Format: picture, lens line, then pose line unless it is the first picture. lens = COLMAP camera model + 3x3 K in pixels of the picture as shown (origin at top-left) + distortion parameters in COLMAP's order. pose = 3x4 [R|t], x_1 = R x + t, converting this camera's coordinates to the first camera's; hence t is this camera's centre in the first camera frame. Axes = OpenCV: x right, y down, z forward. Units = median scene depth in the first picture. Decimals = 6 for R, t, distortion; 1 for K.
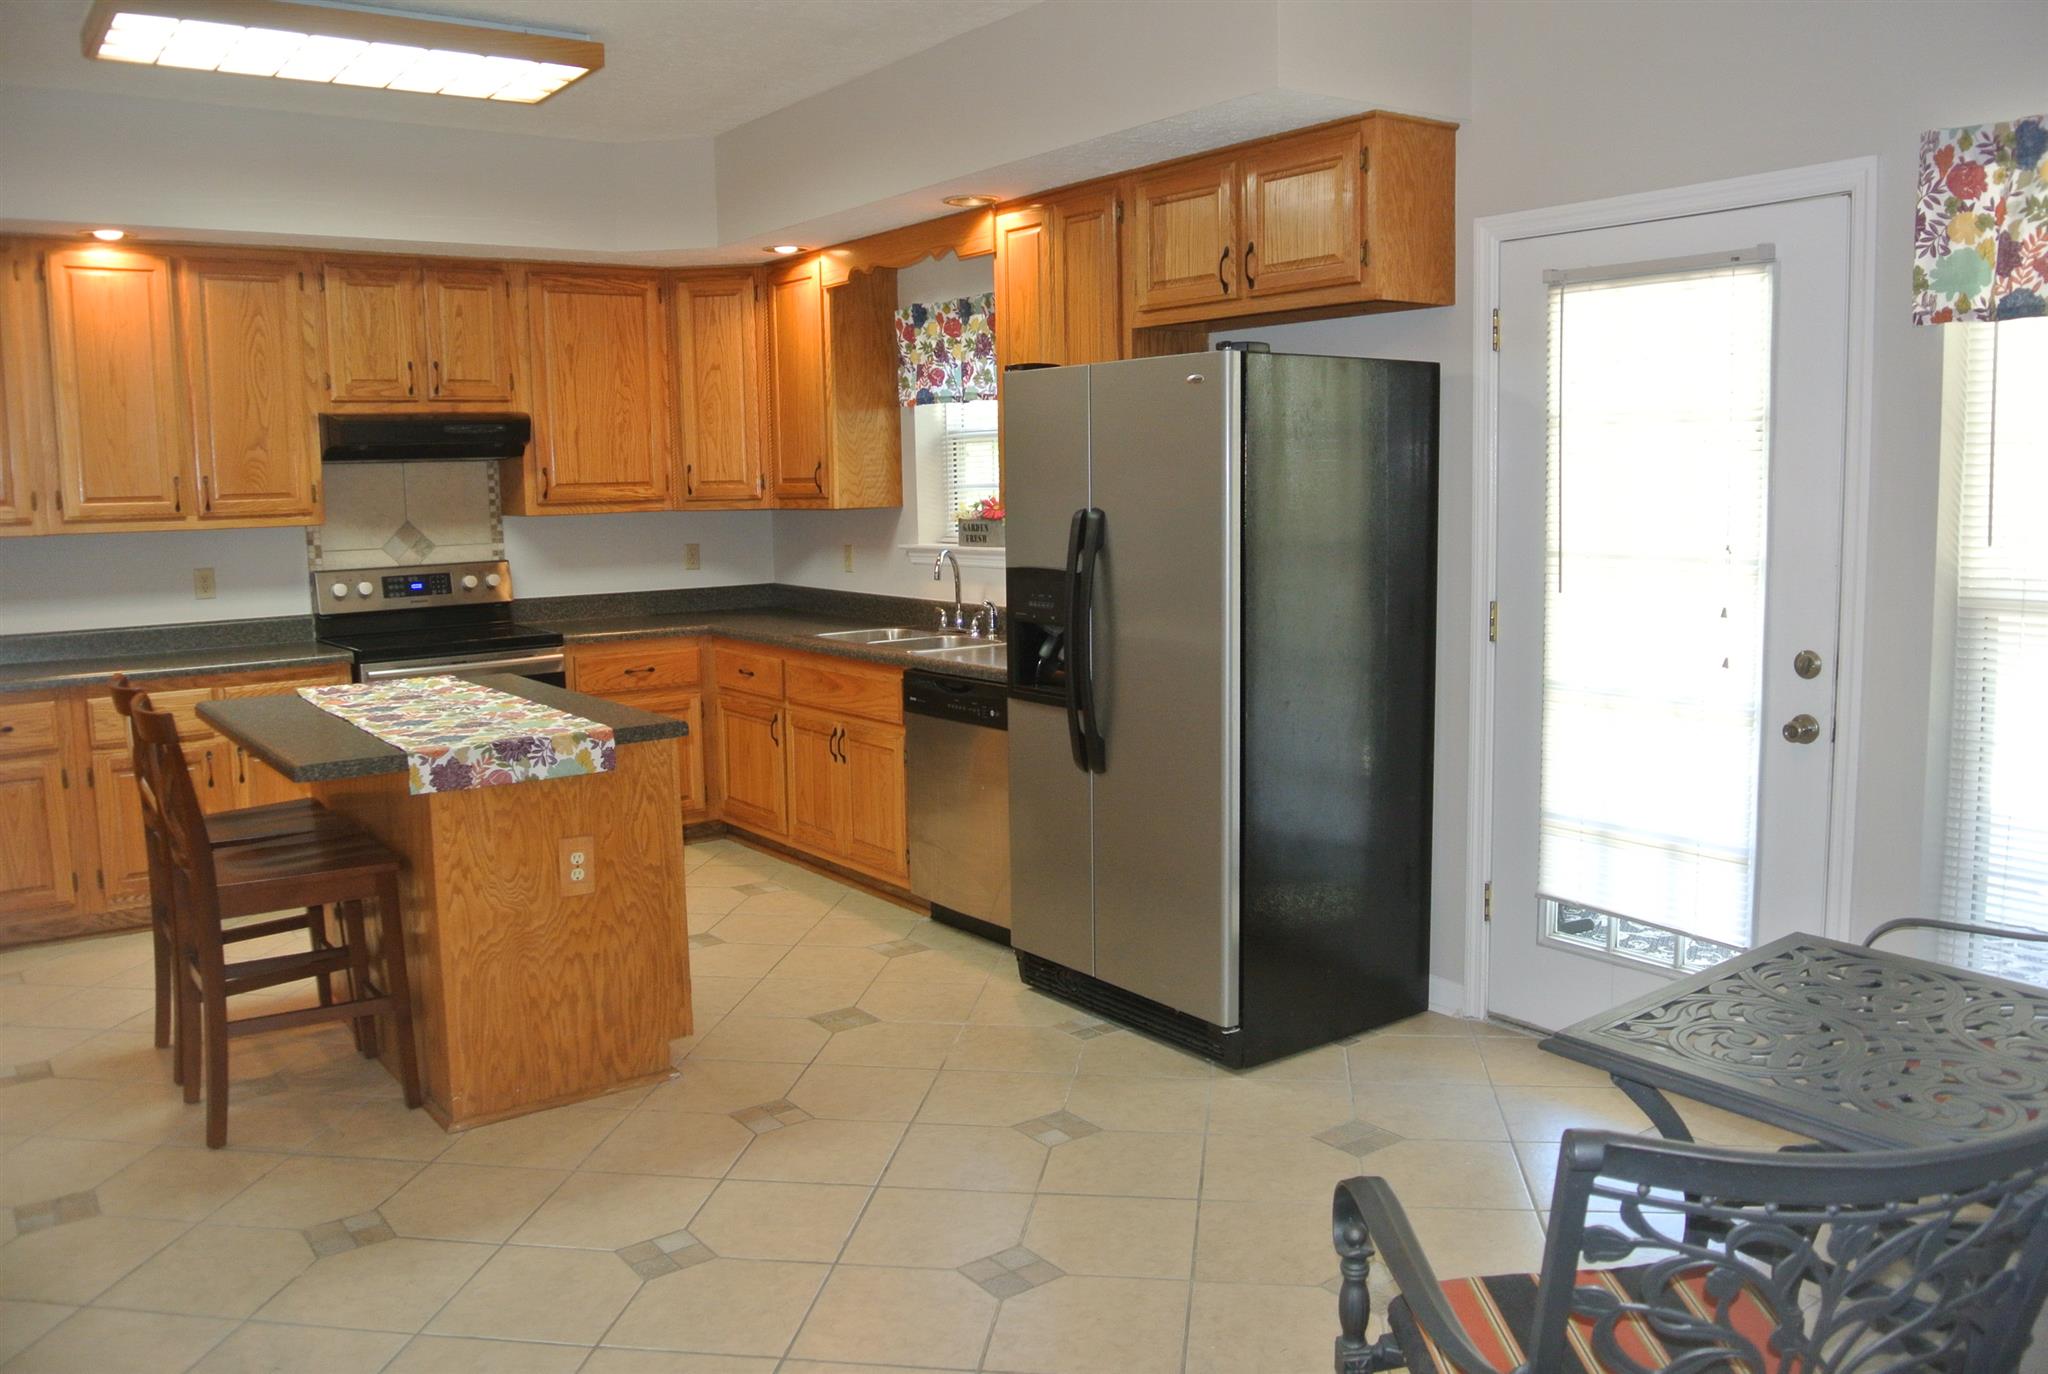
lens RADIAL K [[1598.9, 0, 1031.1], [0, 1598.9, 664.4], [0, 0, 1]] dist [-0.076980, 0.012311]
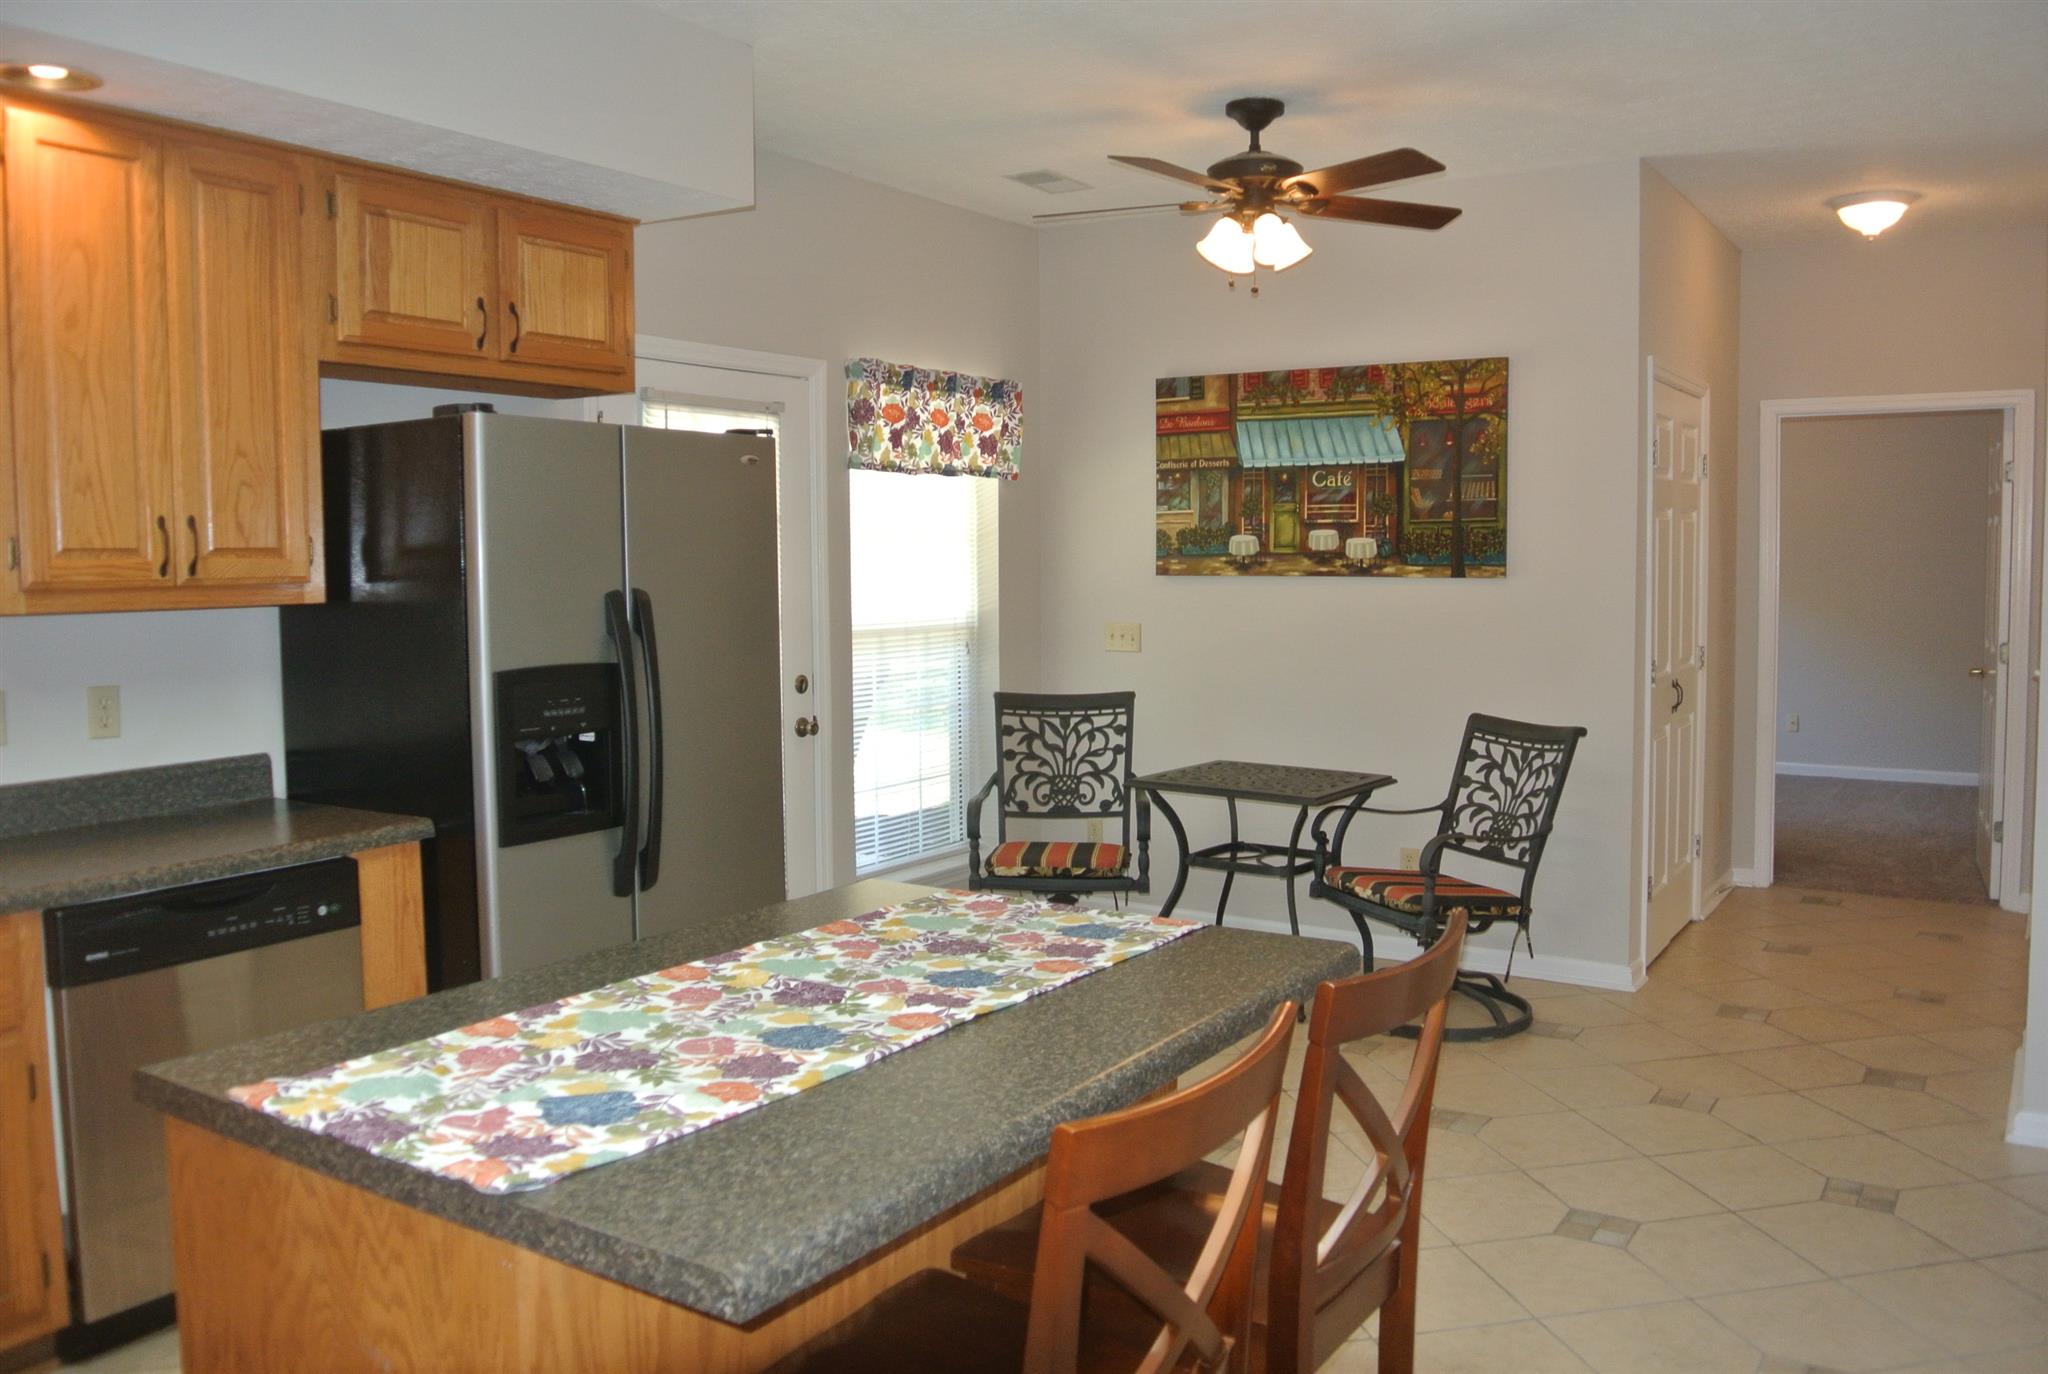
lens RADIAL K [[1598.9, 0, 1031.1], [0, 1598.9, 664.4], [0, 0, 1]] dist [-0.076980, 0.012311]
pose [[-0.327073, -0.046074, 0.943875, -0.840604], [0.115763, 0.989335, 0.088407, -0.105621], [-0.937882, 0.138182, -0.318251, 1.048101]]
